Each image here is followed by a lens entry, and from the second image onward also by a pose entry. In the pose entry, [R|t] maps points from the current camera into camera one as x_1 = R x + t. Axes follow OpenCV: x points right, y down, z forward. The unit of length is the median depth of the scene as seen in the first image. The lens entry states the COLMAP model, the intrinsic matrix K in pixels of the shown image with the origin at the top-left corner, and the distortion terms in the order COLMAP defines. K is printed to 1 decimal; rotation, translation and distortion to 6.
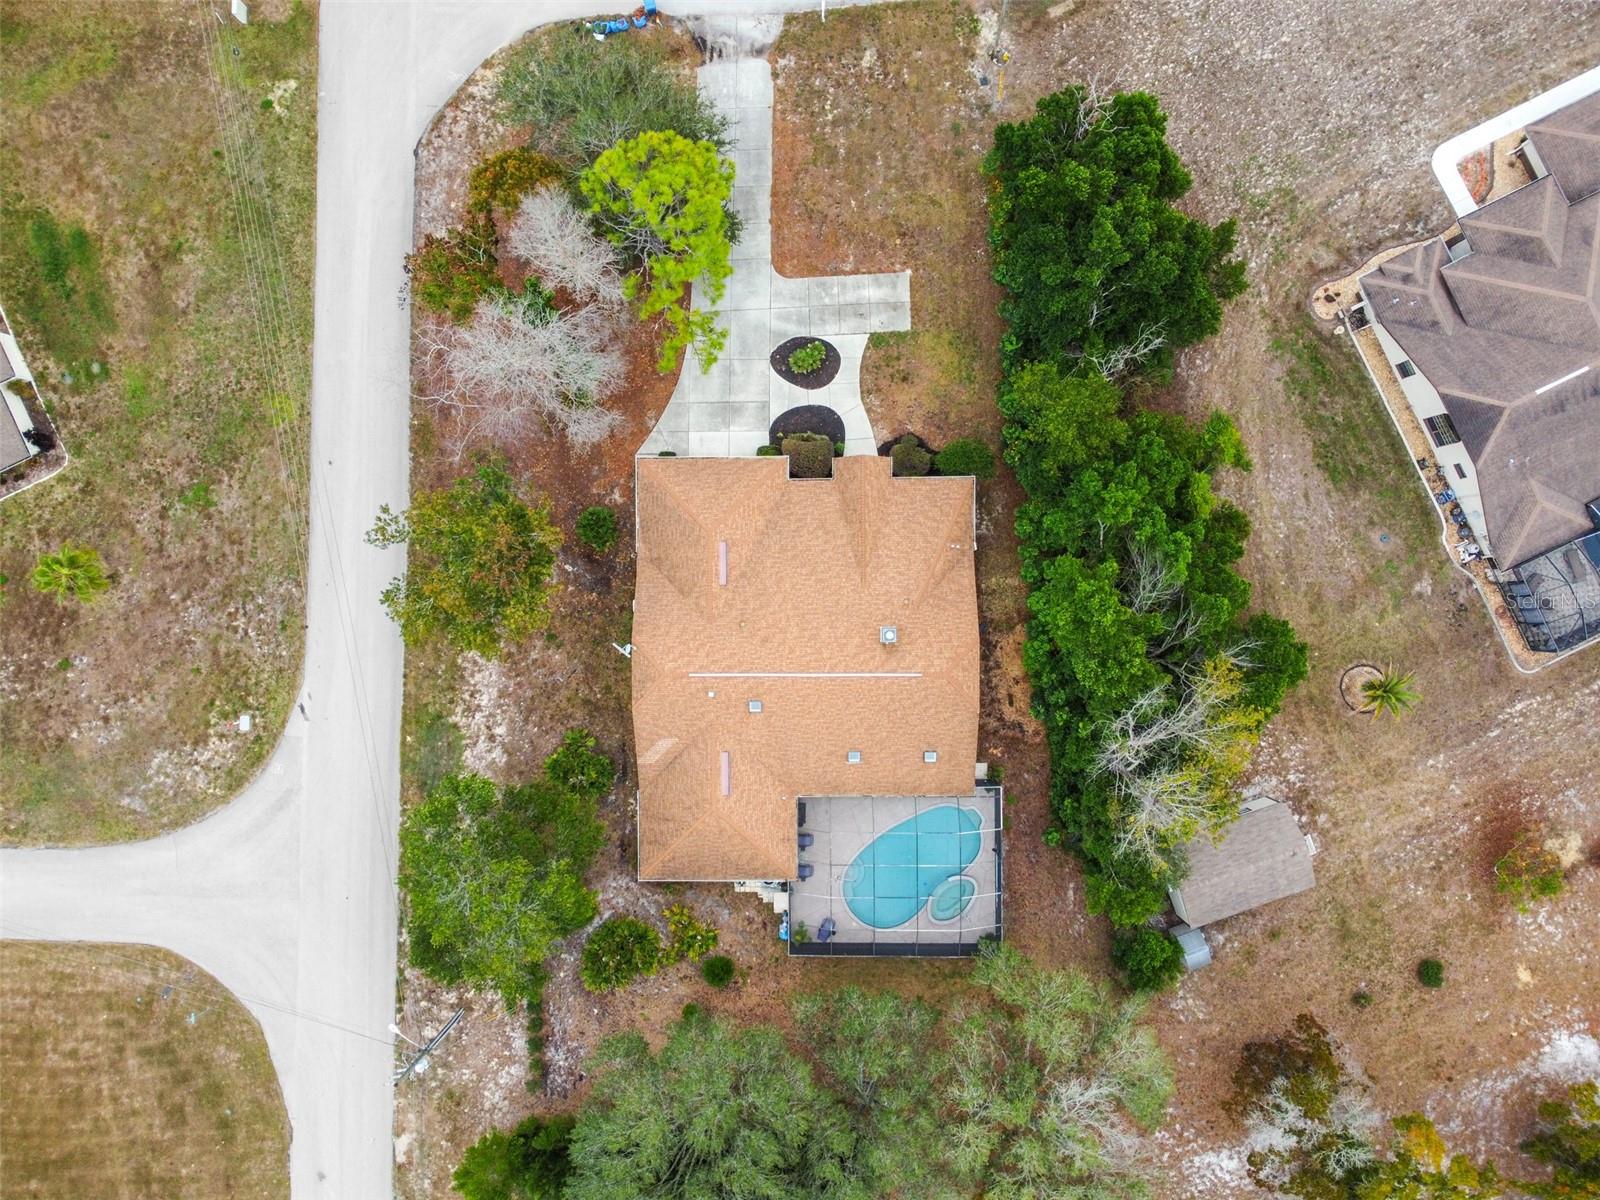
lens RADIAL K [[1120.8, 0, 800.5], [0, 1120.8, 602.1], [0, 0, 1]] dist [0.006672, -0.002844]
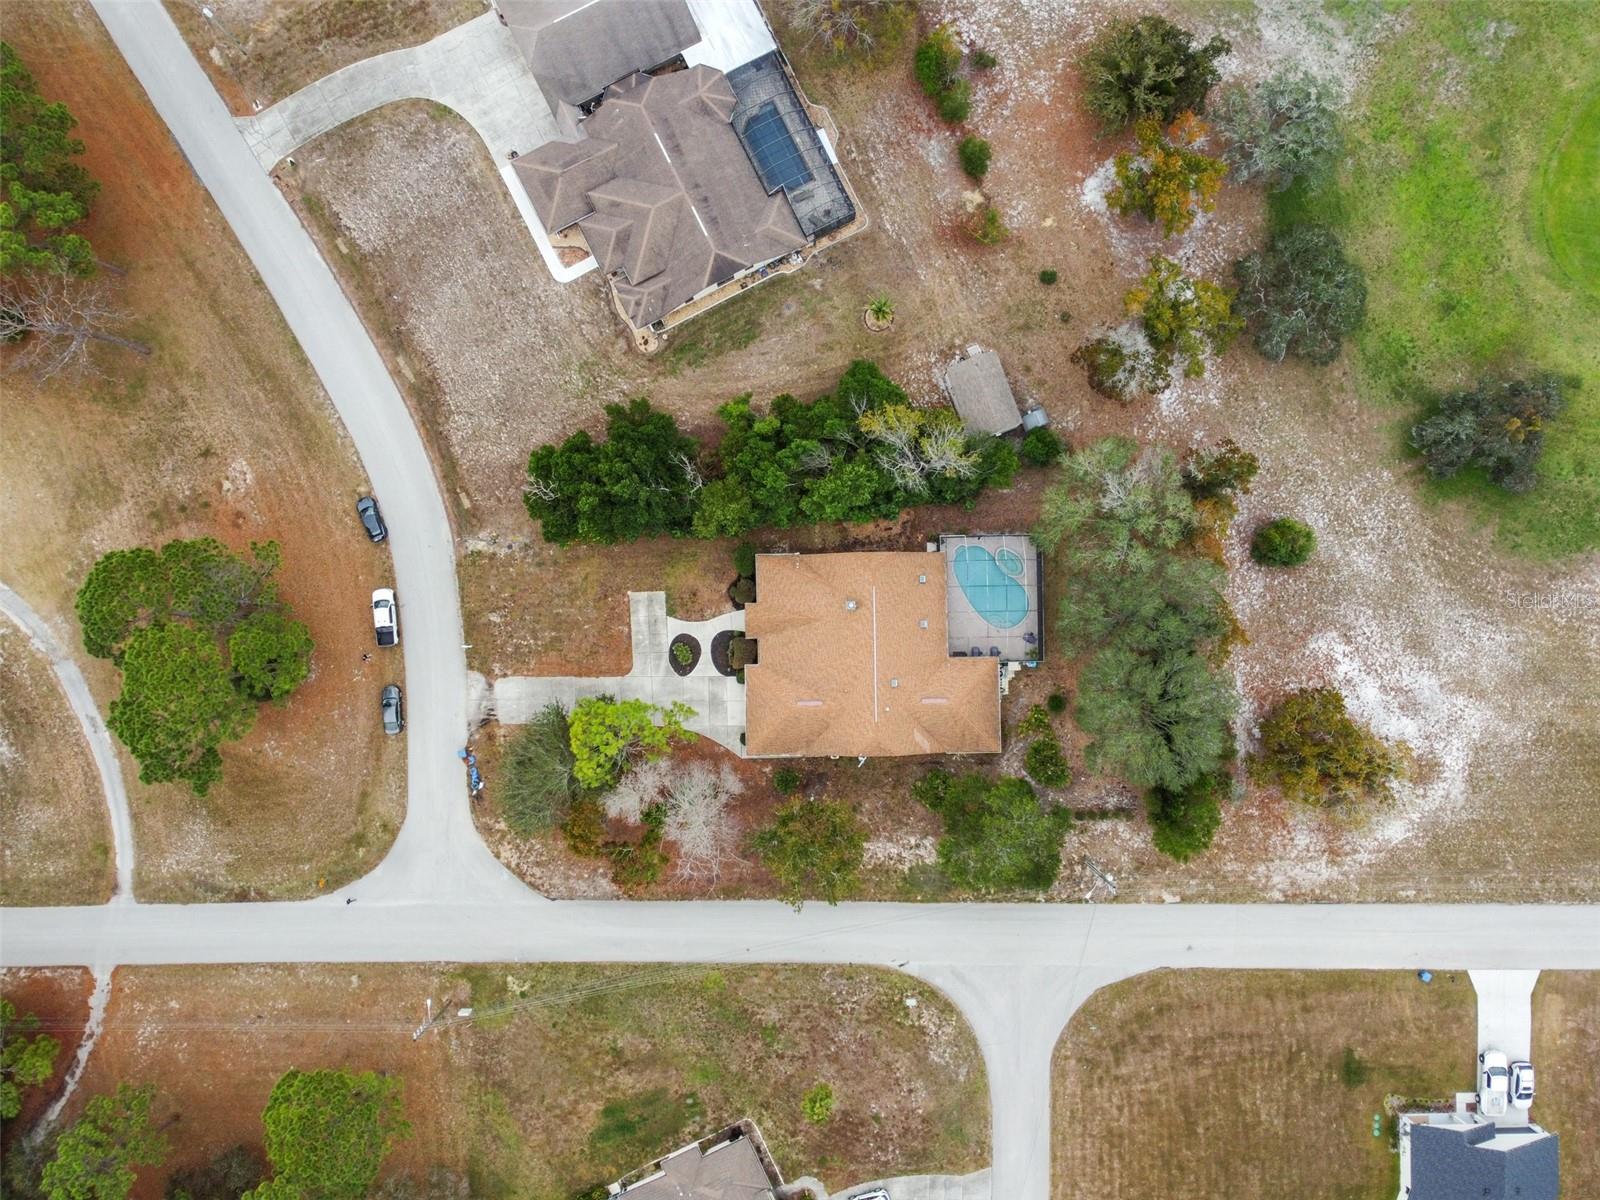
lens RADIAL K [[1120.8, 0, 802.7], [0, 1120.8, 601.1], [0, 0, 1]] dist [0.006672, -0.002844]
pose [[-0.012146, -0.999296, 0.035505, 0.023244], [0.999835, -0.012618, -0.013102, -0.019420], [0.013541, 0.035340, 0.999284, -0.647583]]
